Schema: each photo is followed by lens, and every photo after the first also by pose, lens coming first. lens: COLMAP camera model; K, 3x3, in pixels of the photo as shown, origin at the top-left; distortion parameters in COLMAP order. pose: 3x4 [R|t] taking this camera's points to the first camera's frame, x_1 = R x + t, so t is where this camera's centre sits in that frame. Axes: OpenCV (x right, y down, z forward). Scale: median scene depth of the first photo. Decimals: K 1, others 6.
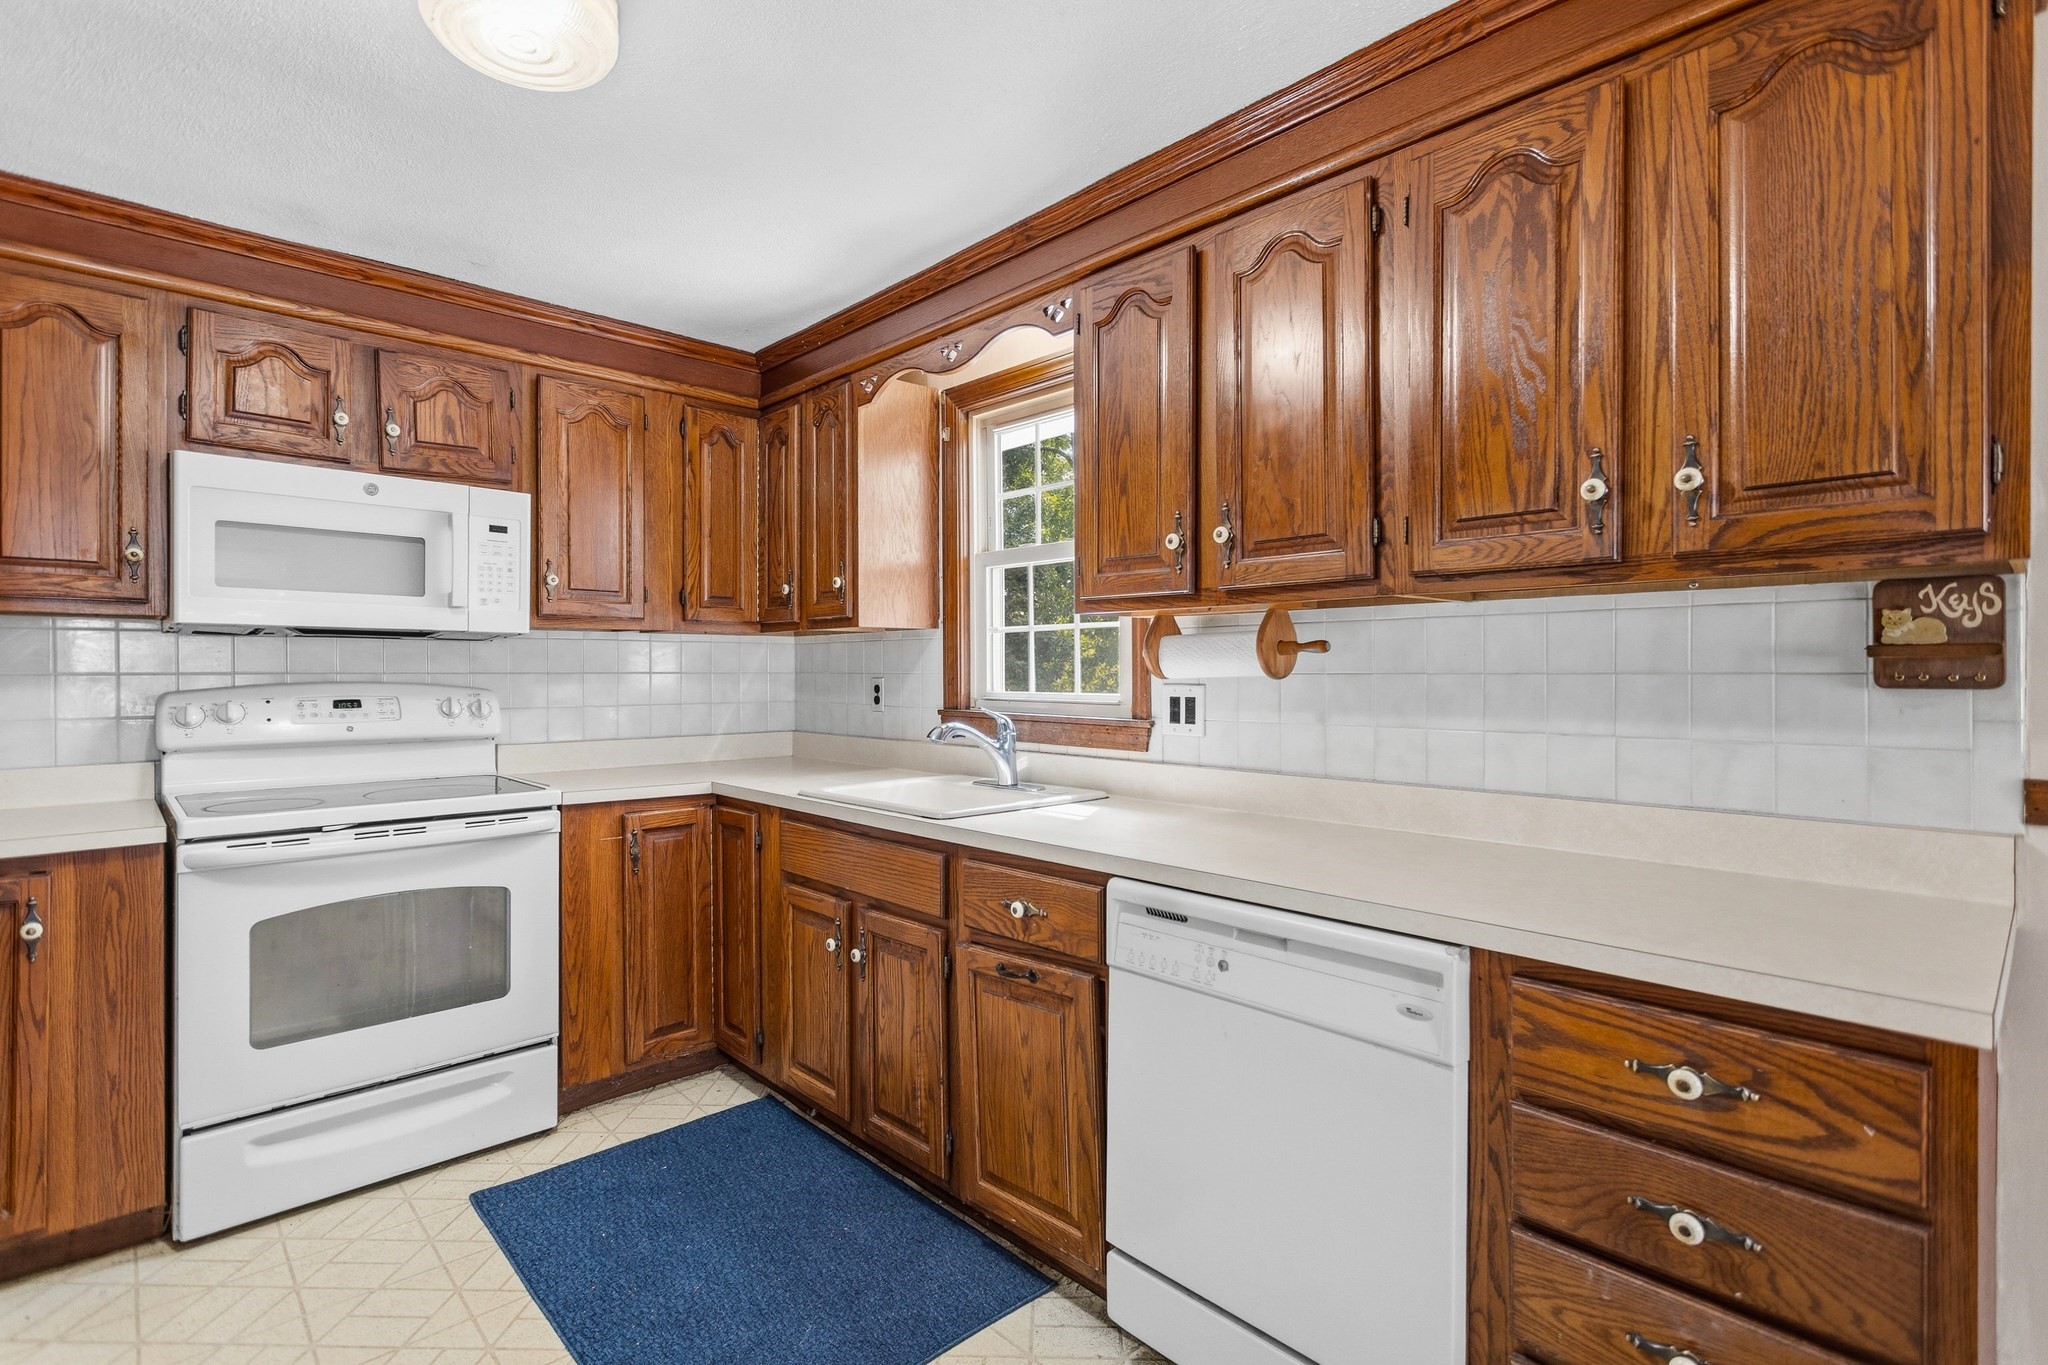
lens RADIAL K [[977.1, 0, 1051.1], [0, 977.1, 672.5], [0, 0, 1]] dist [-0.002678, 0.000068]
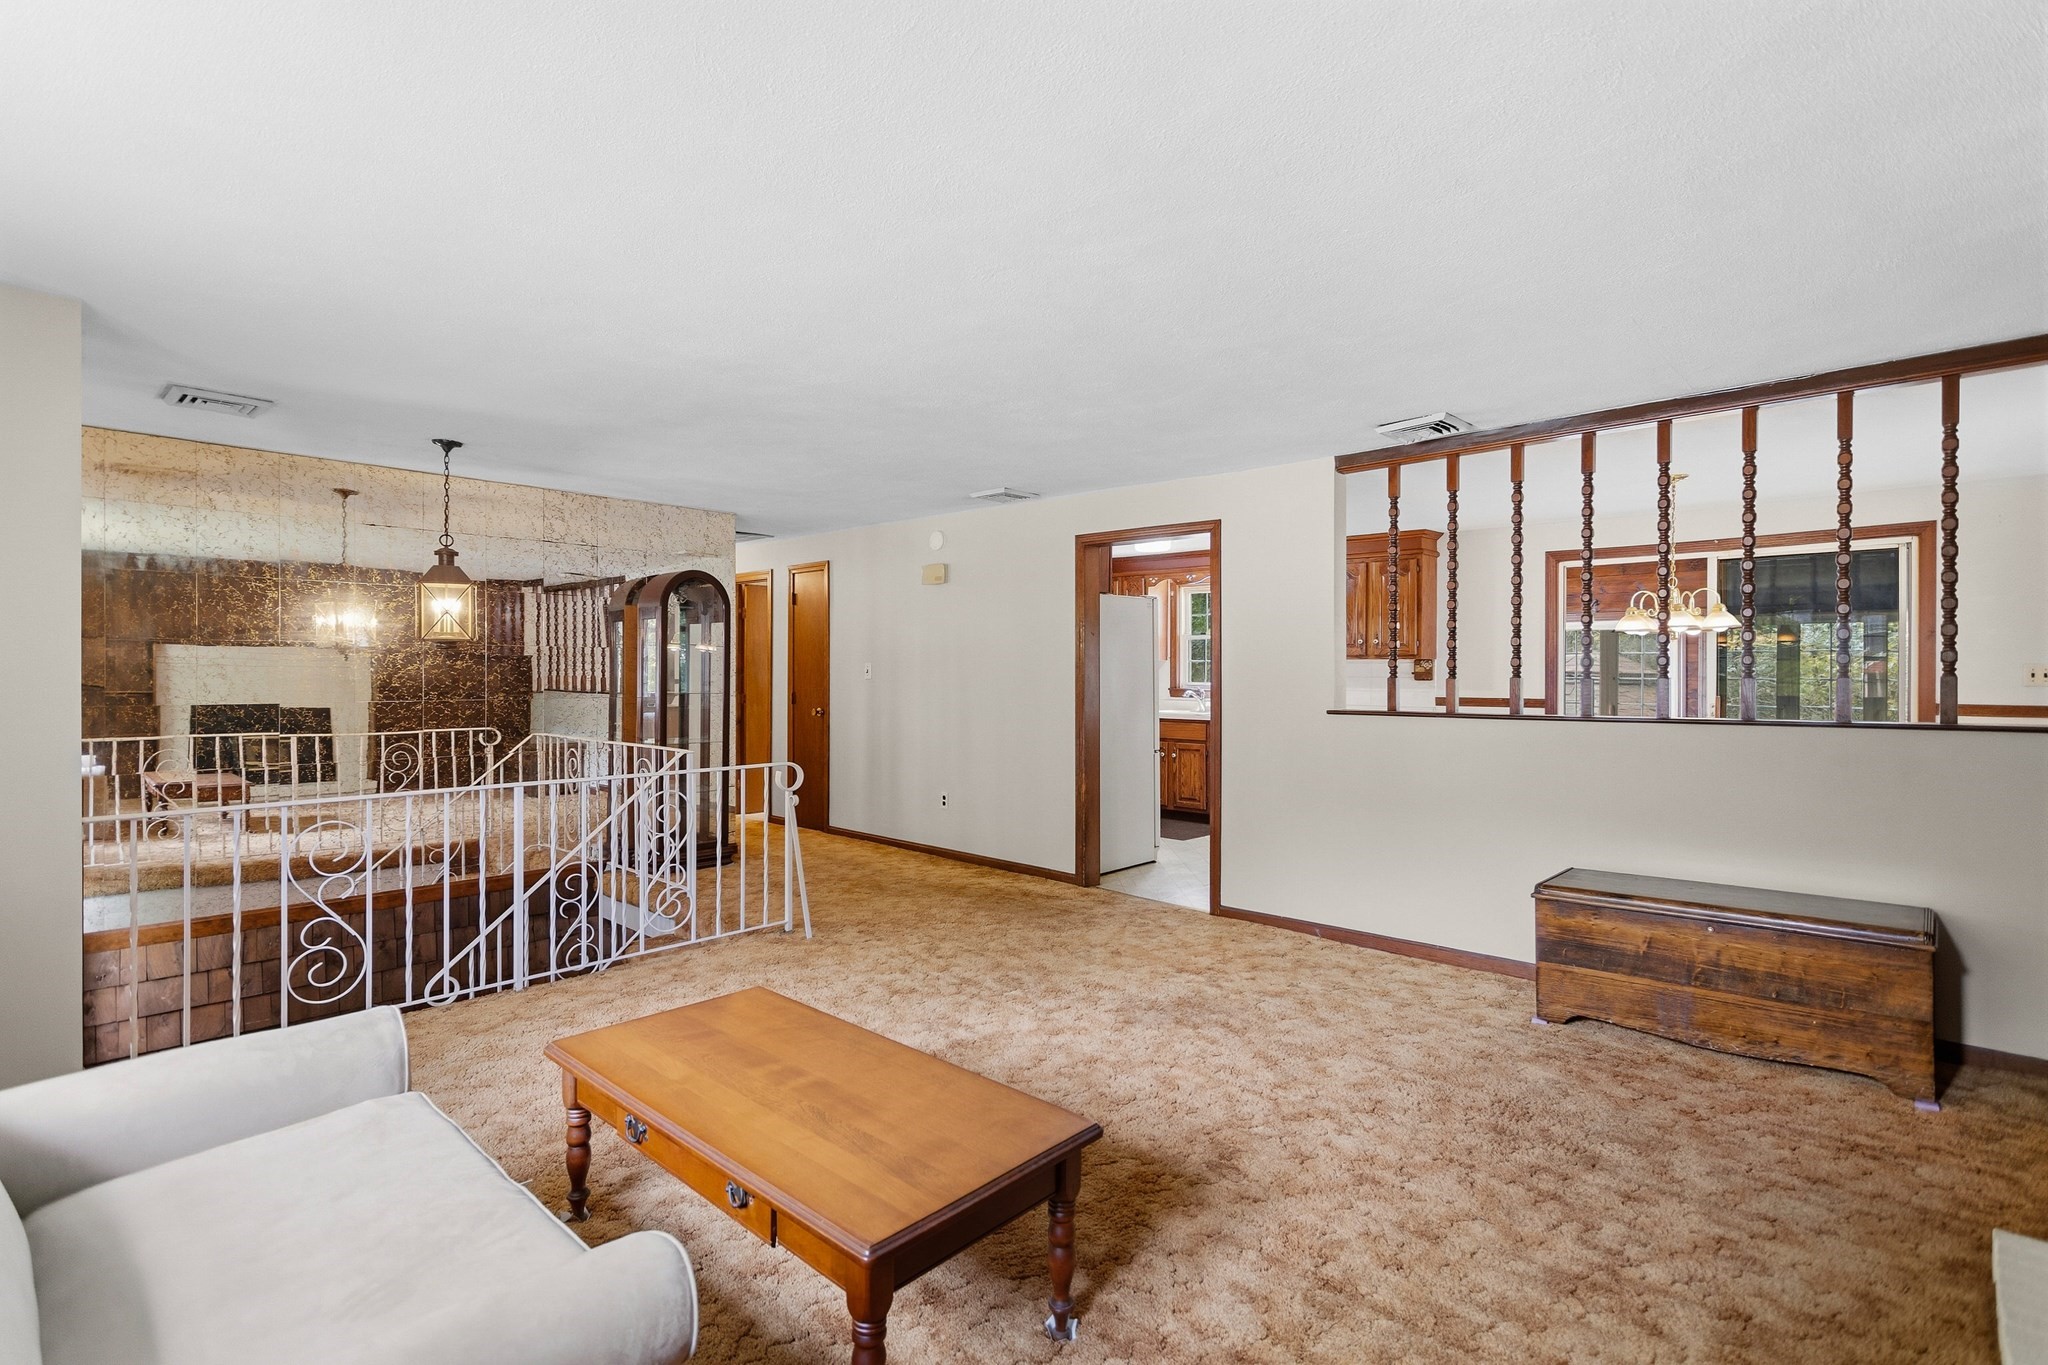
lens RADIAL K [[977.1, 0, 1028.5], [0, 977.1, 682.8], [0, 0, 1]] dist [-0.002678, 0.000068]
pose [[0.999184, 0.003191, 0.040258, -0.750232], [-0.003560, 0.999952, 0.009101, -0.005441], [-0.040227, -0.009237, 0.999148, -2.187143]]
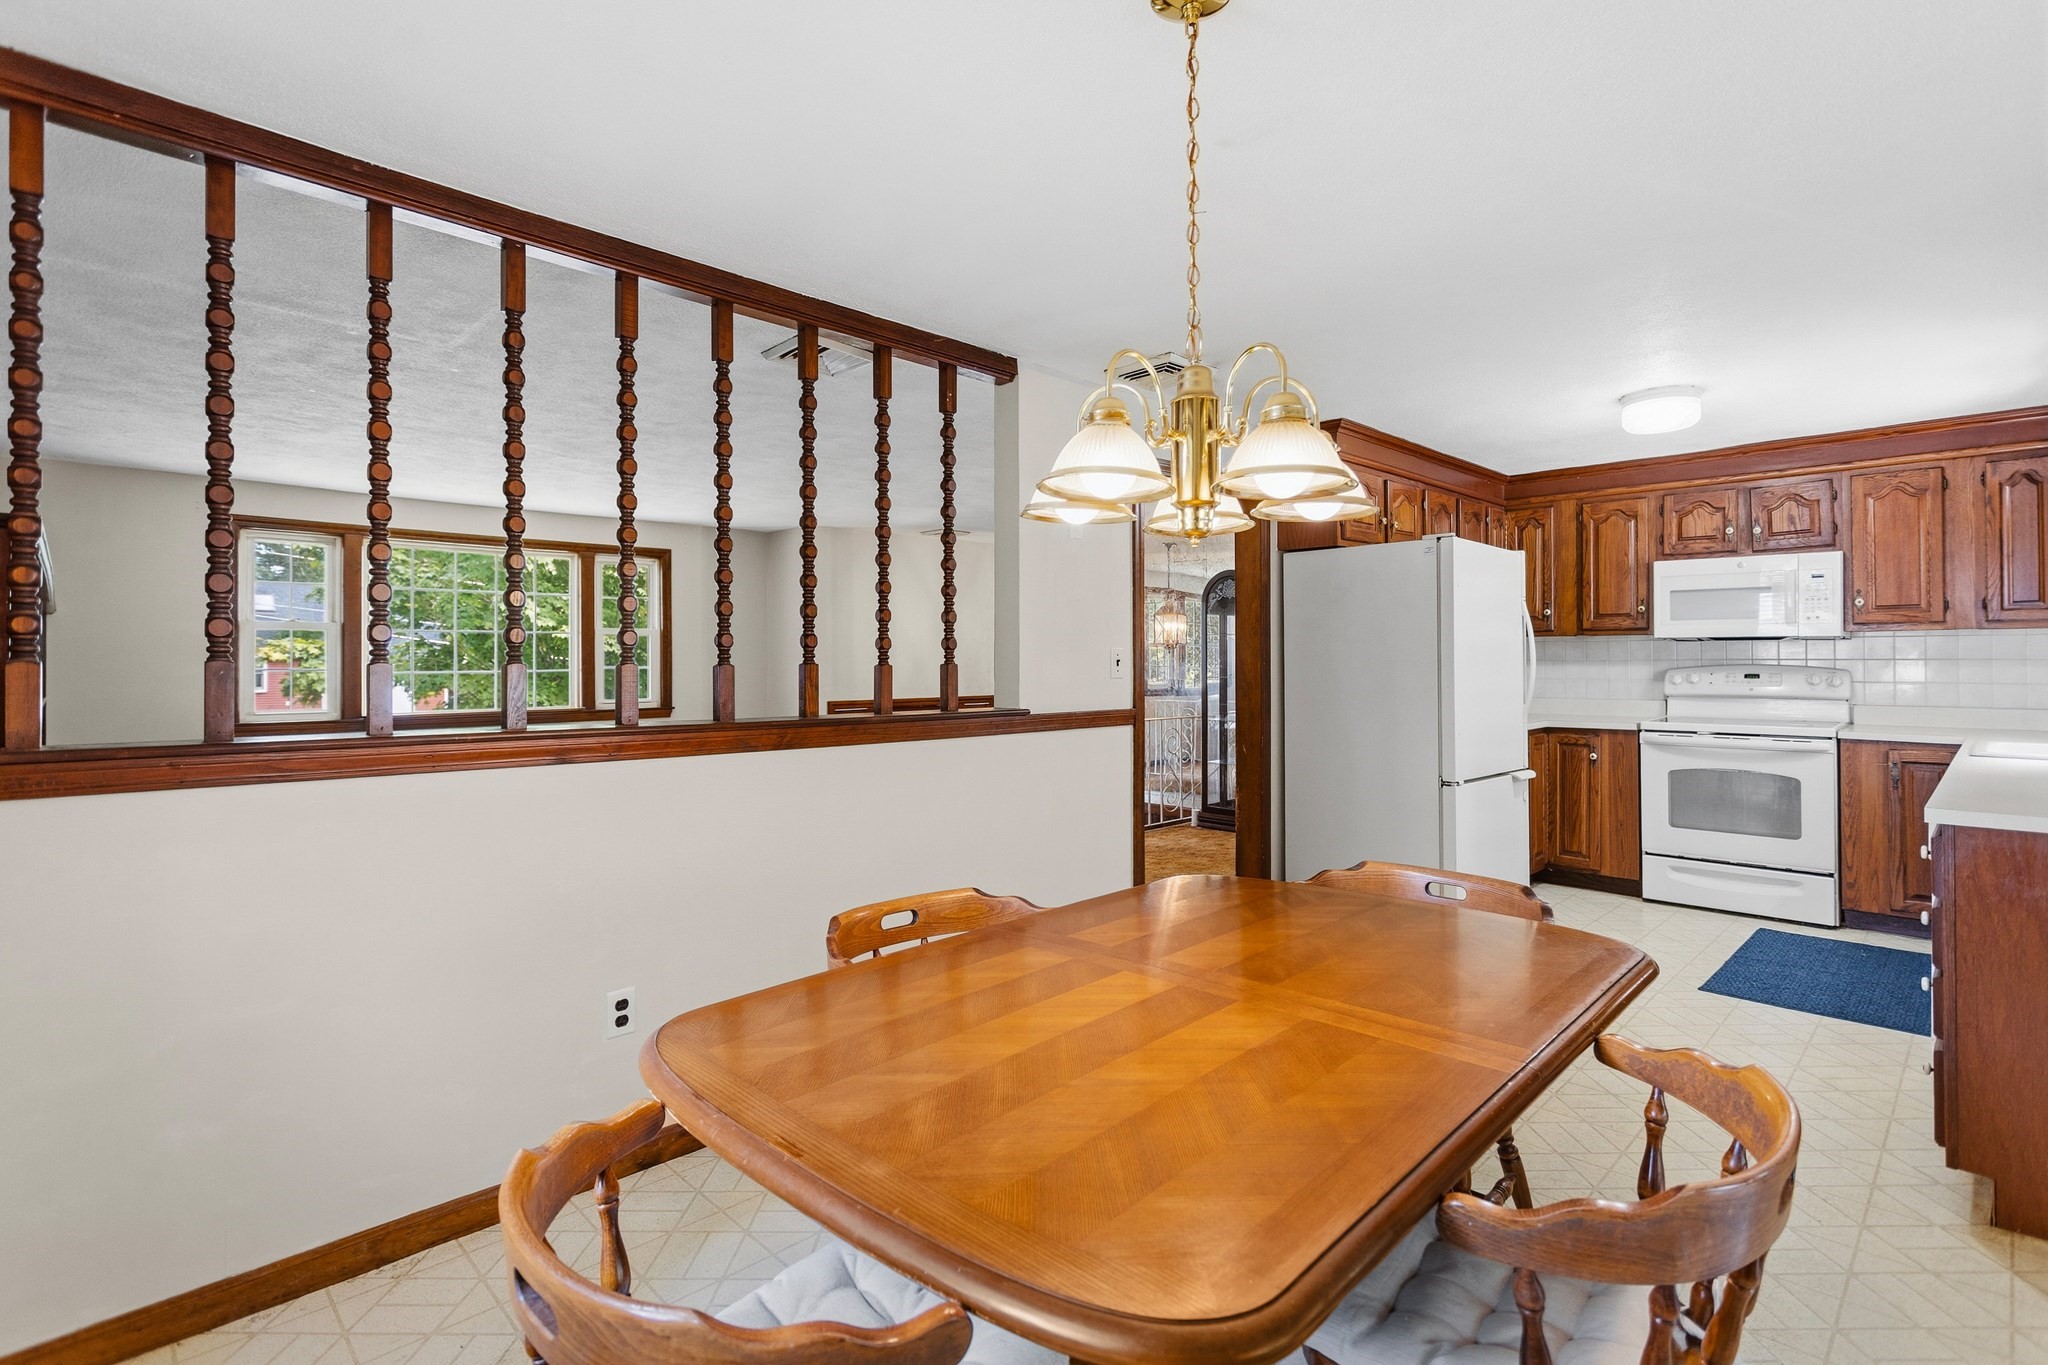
lens RADIAL K [[977.1, 0, 1066.9], [0, 977.1, 660.6], [0, 0, 1]] dist [-0.002678, 0.000068]
pose [[0.065195, 0.003239, -0.997867, 1.250924], [0.003704, 0.999987, 0.003487, -0.010640], [0.997866, -0.003923, 0.065182, -0.505661]]
